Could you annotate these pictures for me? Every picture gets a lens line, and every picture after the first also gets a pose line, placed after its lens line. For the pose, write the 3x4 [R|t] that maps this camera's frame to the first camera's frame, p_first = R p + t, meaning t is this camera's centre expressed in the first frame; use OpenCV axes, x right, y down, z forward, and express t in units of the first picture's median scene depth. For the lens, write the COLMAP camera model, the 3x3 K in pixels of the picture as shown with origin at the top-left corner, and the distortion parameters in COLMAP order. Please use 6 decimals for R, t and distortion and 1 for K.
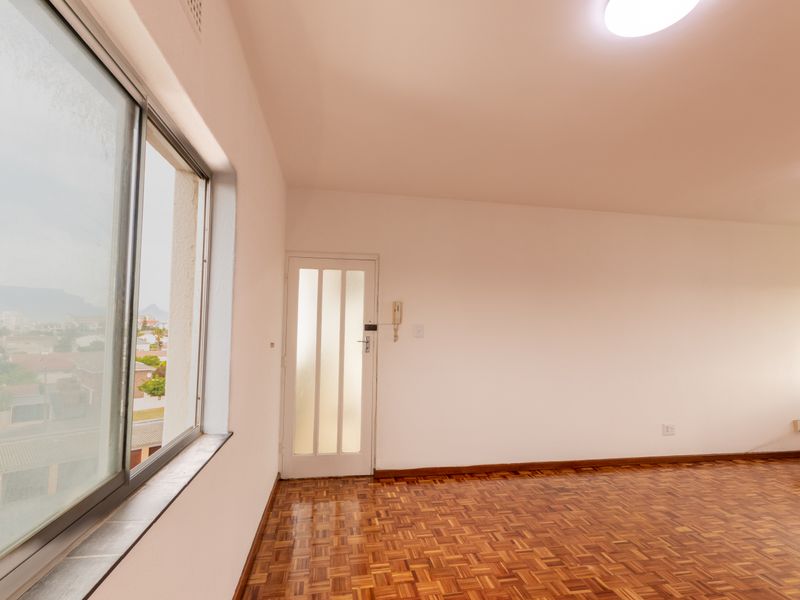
lens RADIAL K [[413.4, 0, 401.6], [0, 413.4, 303.9], [0, 0, 1]] dist [0.001800, 0.000605]
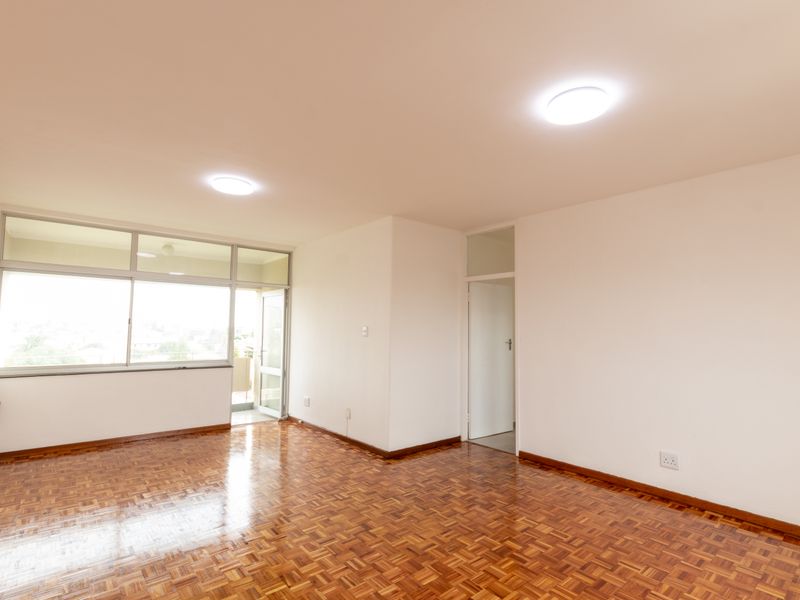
lens RADIAL K [[413.4, 0, 401.6], [0, 413.4, 303.9], [0, 0, 1]] dist [0.001800, 0.000605]
pose [[-0.500117, 0.033539, 0.865308, -0.139265], [-0.064516, 0.995030, -0.075855, 0.052793], [-0.863551, -0.093762, -0.495467, 0.898689]]
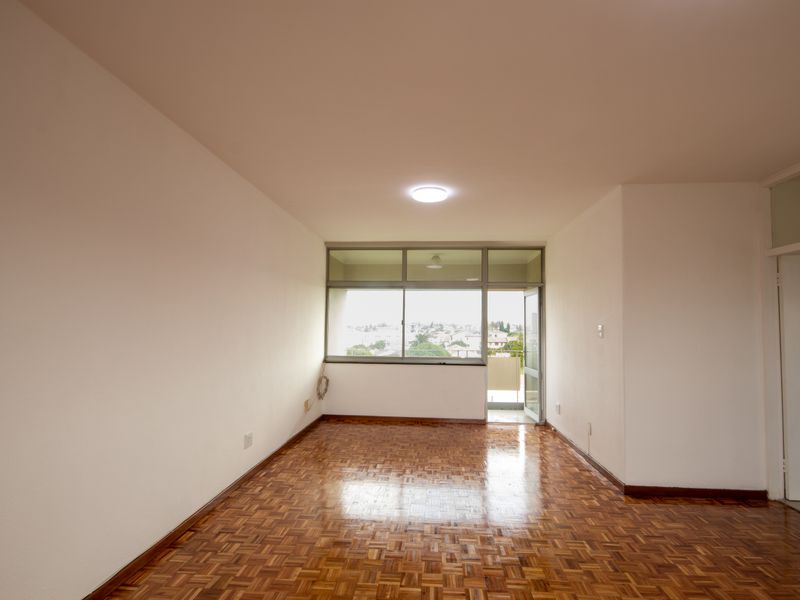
lens RADIAL K [[411.5, 0, 398.2], [0, 411.5, 305.5], [0, 0, 1]] dist [-0.006294, -0.001322]
pose [[0.252681, 0.037147, 0.966836, -0.116453], [-0.056833, 0.998107, -0.023496, 0.034735], [-0.965879, -0.049011, 0.254314, 0.582856]]
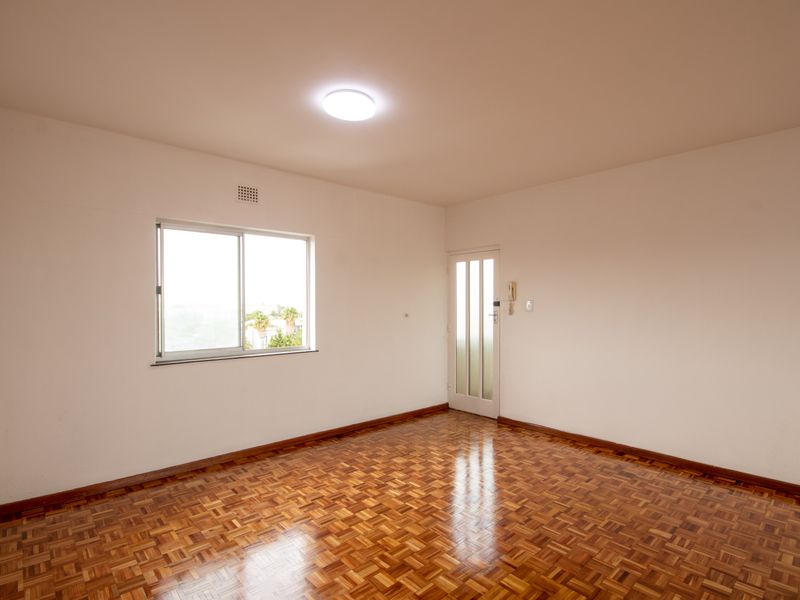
lens RADIAL K [[413.4, 0, 401.6], [0, 413.4, 303.9], [0, 0, 1]] dist [0.001800, 0.000605]
pose [[0.530604, -0.018886, -0.847410, 0.870198], [0.056461, 0.998319, 0.013104, 0.026214], [0.845738, -0.054798, 0.530778, 0.097230]]
